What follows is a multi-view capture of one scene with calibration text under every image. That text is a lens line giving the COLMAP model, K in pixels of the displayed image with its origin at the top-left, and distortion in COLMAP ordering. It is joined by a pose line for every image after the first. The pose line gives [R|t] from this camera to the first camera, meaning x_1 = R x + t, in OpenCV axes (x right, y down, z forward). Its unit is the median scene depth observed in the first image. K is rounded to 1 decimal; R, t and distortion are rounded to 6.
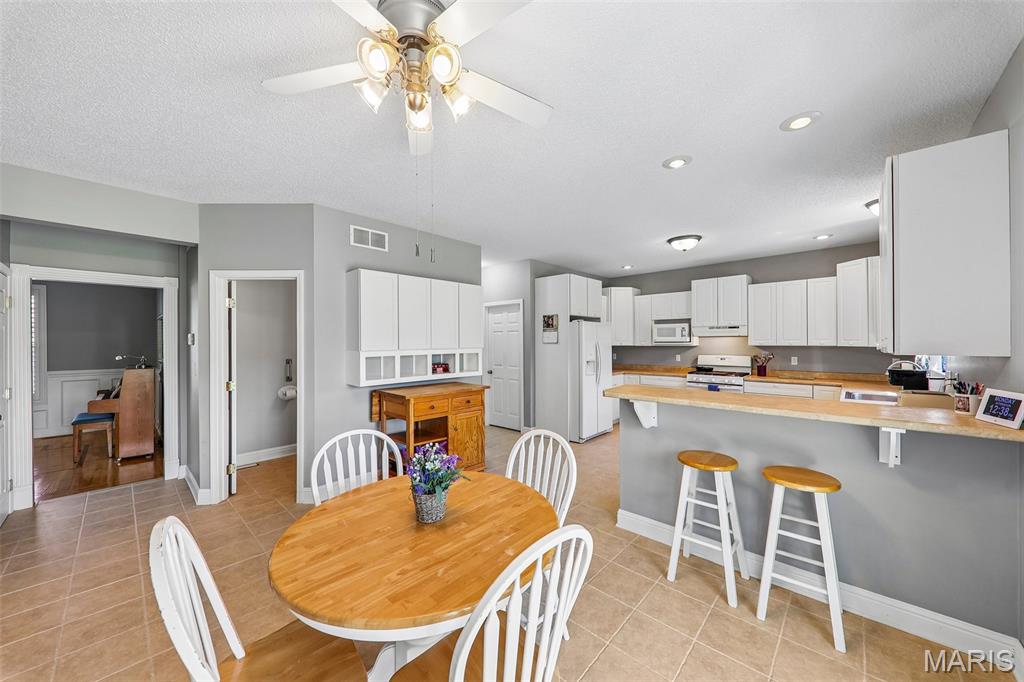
lens RADIAL K [[358.7, 0, 509.2], [0, 358.7, 340.7], [0, 0, 1]] dist [0.000739, -0.003465]
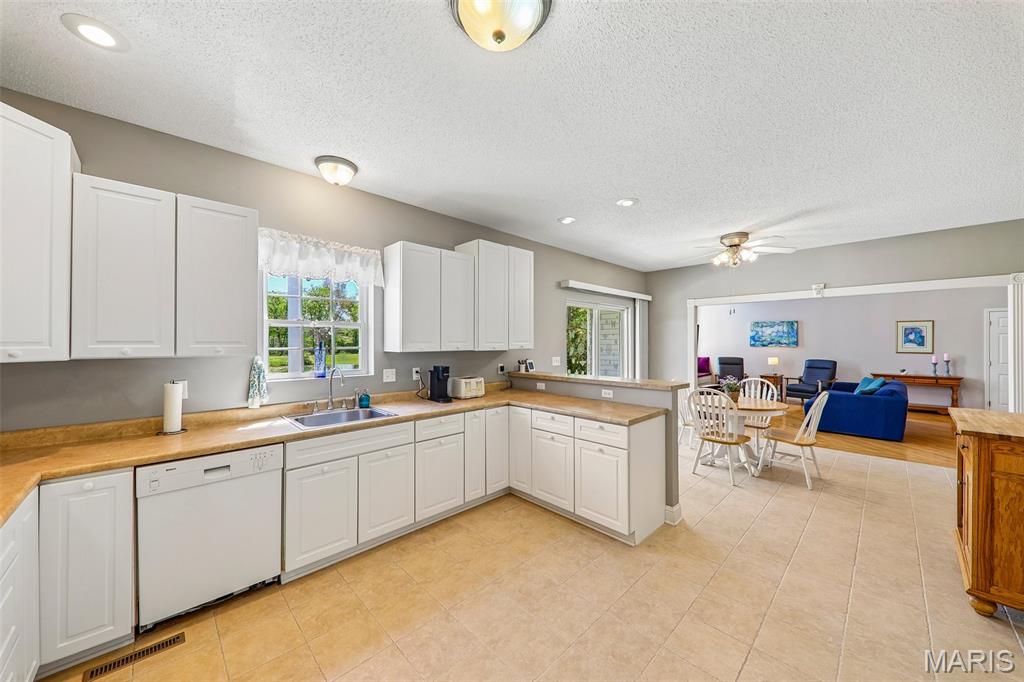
lens RADIAL K [[364.7, 0, 512.0], [0, 364.7, 341.0], [0, 0, 1]] dist [0.003175, -0.000039]
pose [[-0.999314, 0.002429, 0.036953, 0.391291], [0.002335, 0.999994, -0.002587, -0.002345], [-0.036959, -0.002499, -0.999314, 1.086041]]
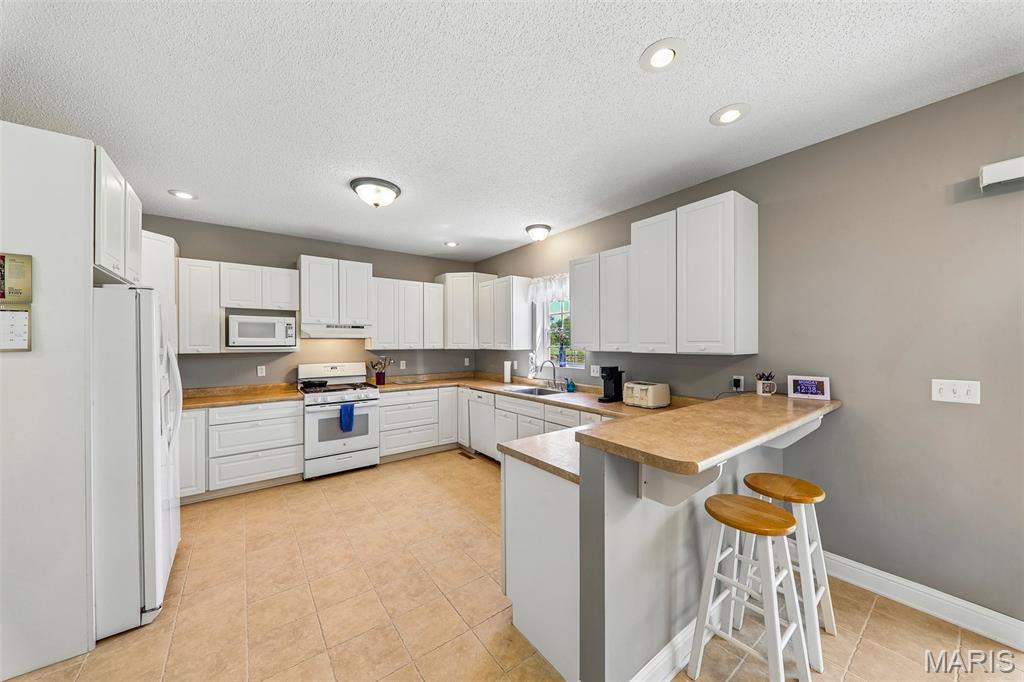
lens RADIAL K [[353.5, 0, 511.0], [0, 353.5, 342.9], [0, 0, 1]] dist [-0.001450, -0.000130]
pose [[0.164025, 0.003401, 0.986450, -0.088619], [-0.000083, 0.999994, -0.003434, 0.000420], [-0.986456, 0.000482, 0.164024, 0.542679]]
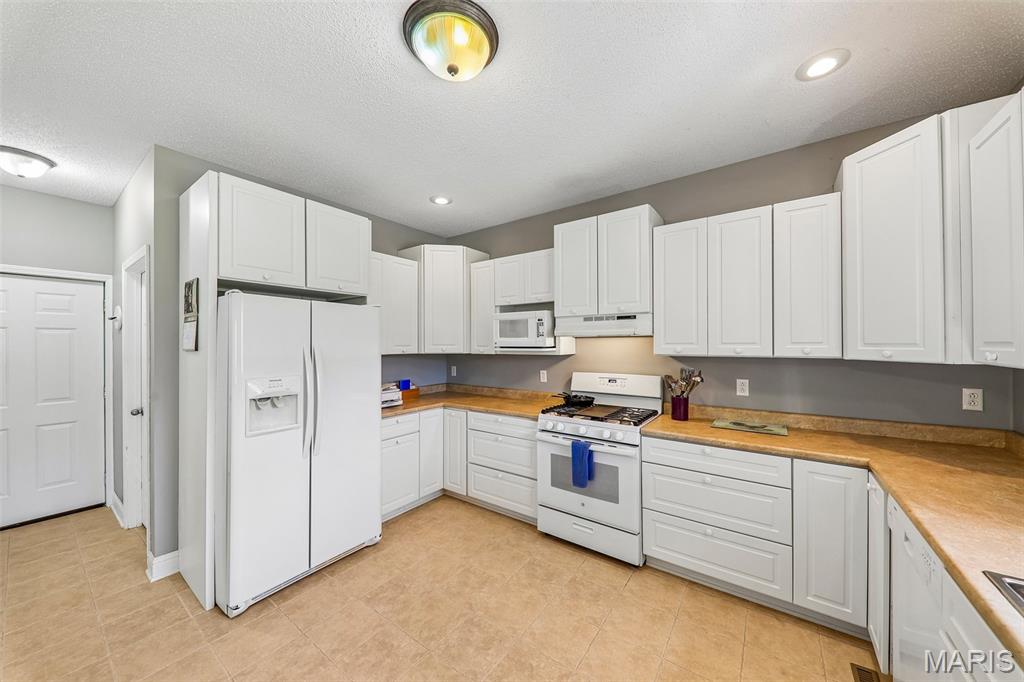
lens RADIAL K [[350.4, 0, 515.9], [0, 350.4, 342.9], [0, 0, 1]] dist [0.000732, -0.000154]
pose [[0.990745, 0.001843, 0.135724, 0.420172], [-0.001577, 0.999997, -0.002071, -0.001602], [-0.135728, 0.001838, 0.990744, 0.561254]]
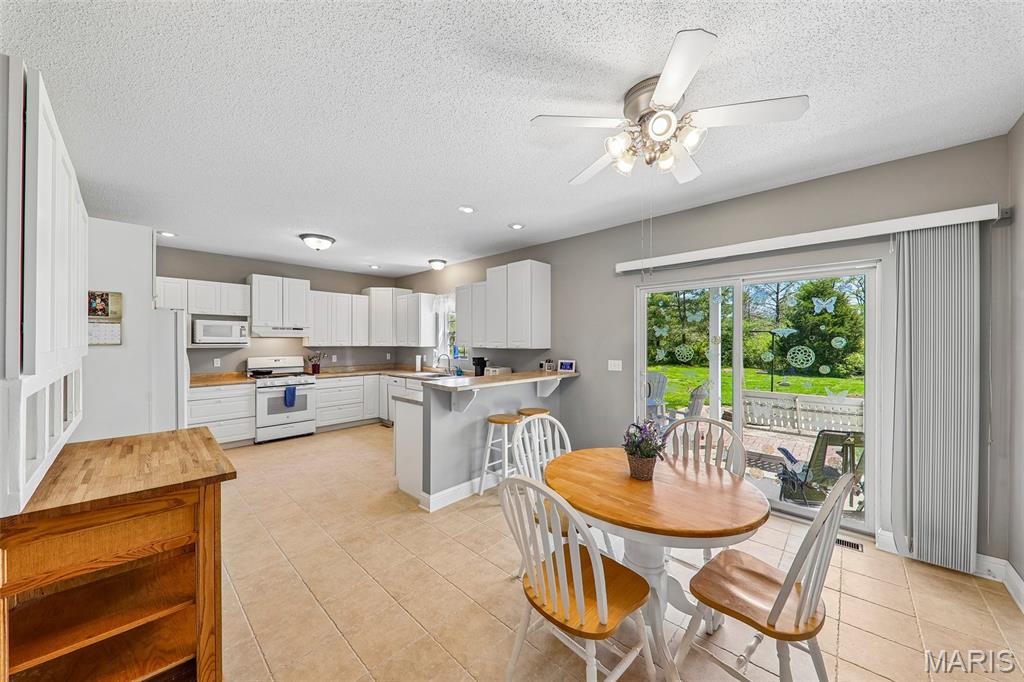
lens RADIAL K [[353.7, 0, 512.2], [0, 353.7, 343.0], [0, 0, 1]] dist [0.005153, -0.004368]
pose [[-0.013223, 0.000386, 0.999912, -0.406158], [-0.004754, 0.999989, -0.000449, 0.000852], [-0.999901, -0.004760, -0.013221, 0.398967]]
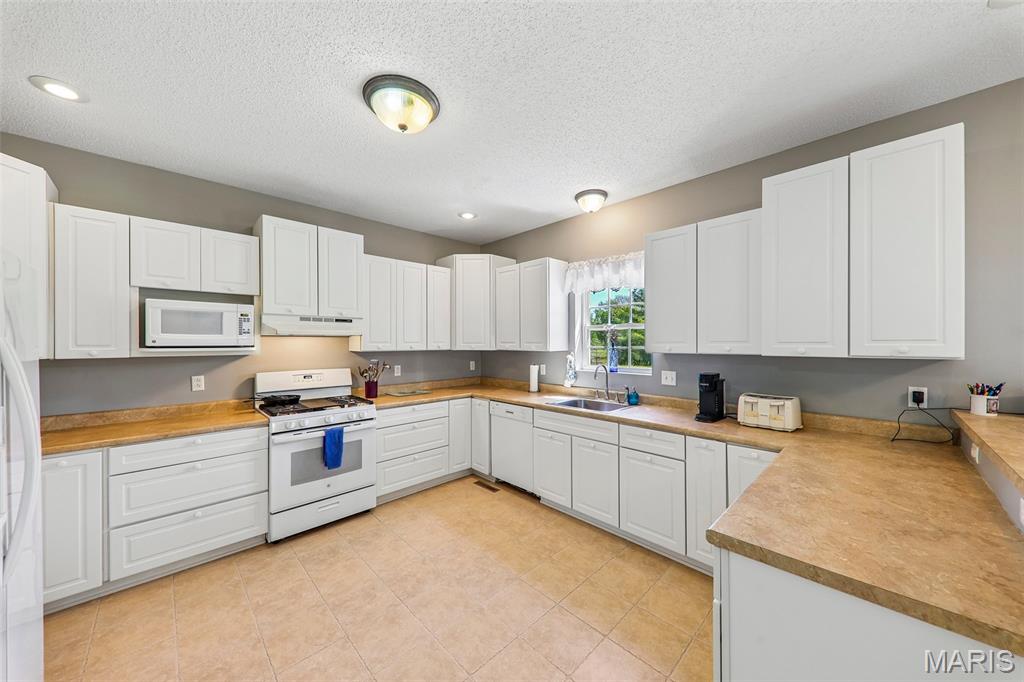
lens RADIAL K [[353.7, 0, 512.2], [0, 353.7, 343.0], [0, 0, 1]] dist [0.005153, -0.004368]
pose [[0.036908, 0.002755, 0.999315, 0.066172], [-0.000964, 0.999996, -0.002722, 0.000428], [-0.999318, -0.000863, 0.036910, 0.713147]]
